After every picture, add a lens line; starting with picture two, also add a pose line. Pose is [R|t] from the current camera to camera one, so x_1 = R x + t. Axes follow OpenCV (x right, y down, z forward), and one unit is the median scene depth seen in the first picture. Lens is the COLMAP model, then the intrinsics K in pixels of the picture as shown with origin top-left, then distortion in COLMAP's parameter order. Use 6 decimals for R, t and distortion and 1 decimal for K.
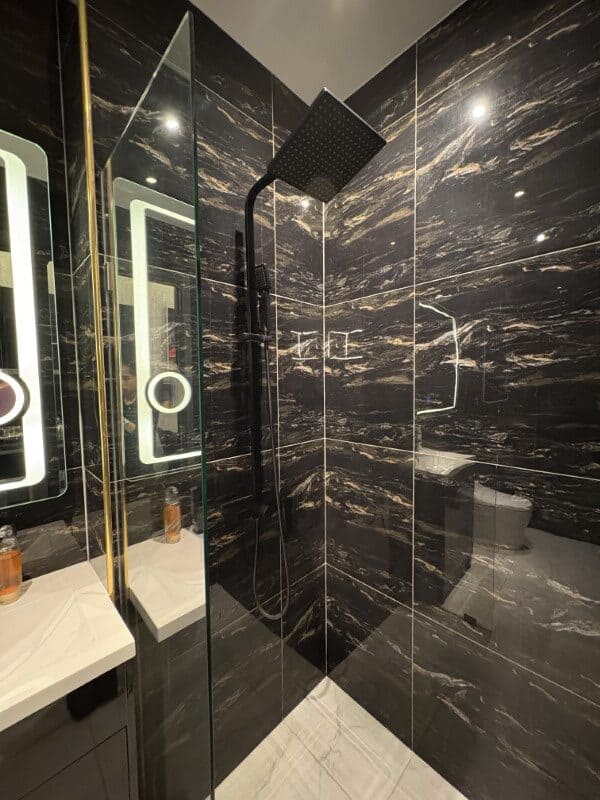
lens RADIAL K [[318.1, 0, 301.4], [0, 318.1, 398.0], [0, 0, 1]] dist [0.001790, -0.000381]
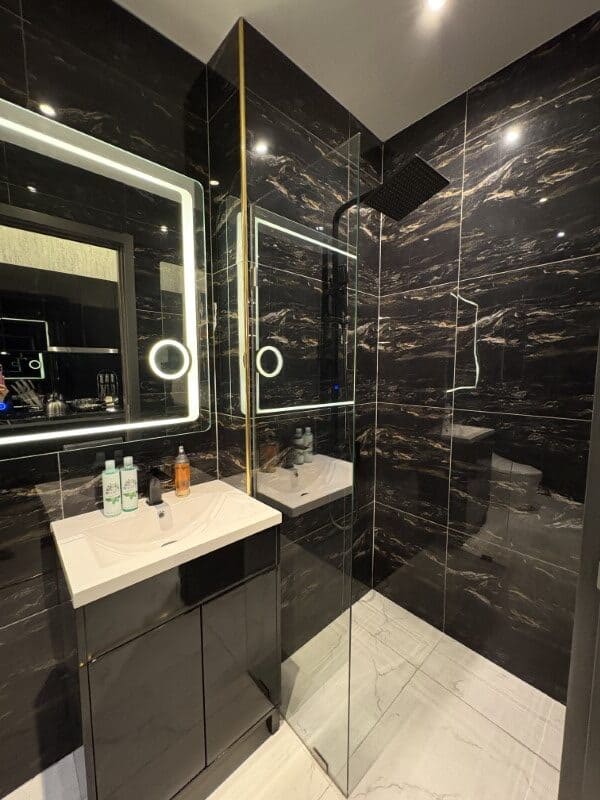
lens RADIAL K [[318.1, 0, 301.6], [0, 318.1, 397.4], [0, 0, 1]] dist [0.001790, -0.000381]
pose [[0.999457, 0.015427, -0.029126, -0.251002], [-0.014291, 0.999144, 0.038830, 0.084325], [0.029700, -0.038393, 0.998821, -0.355719]]
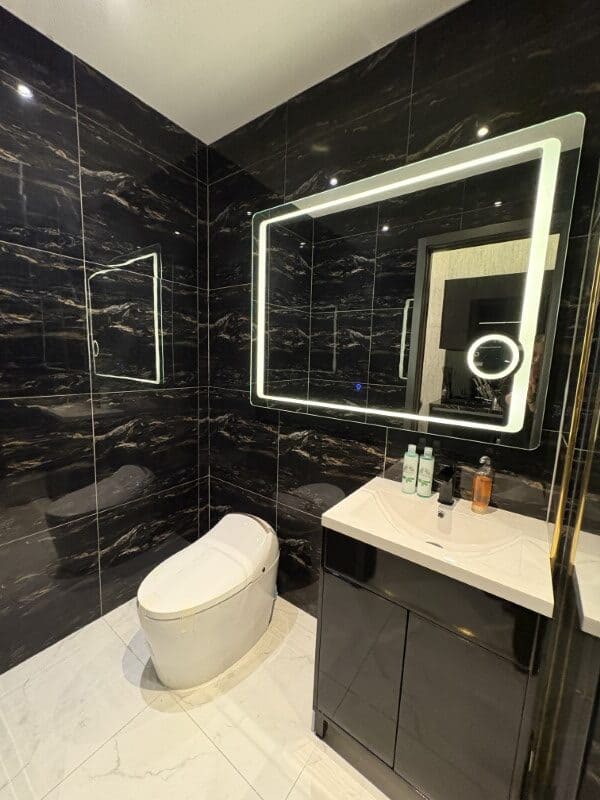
lens RADIAL K [[318.1, 0, 300.9], [0, 318.1, 399.7], [0, 0, 1]] dist [0.001790, -0.000381]
pose [[0.161585, 0.150605, -0.975299, 0.136360], [-0.097538, 0.985885, 0.136079, 0.055496], [0.982027, 0.073141, 0.173994, 0.012978]]
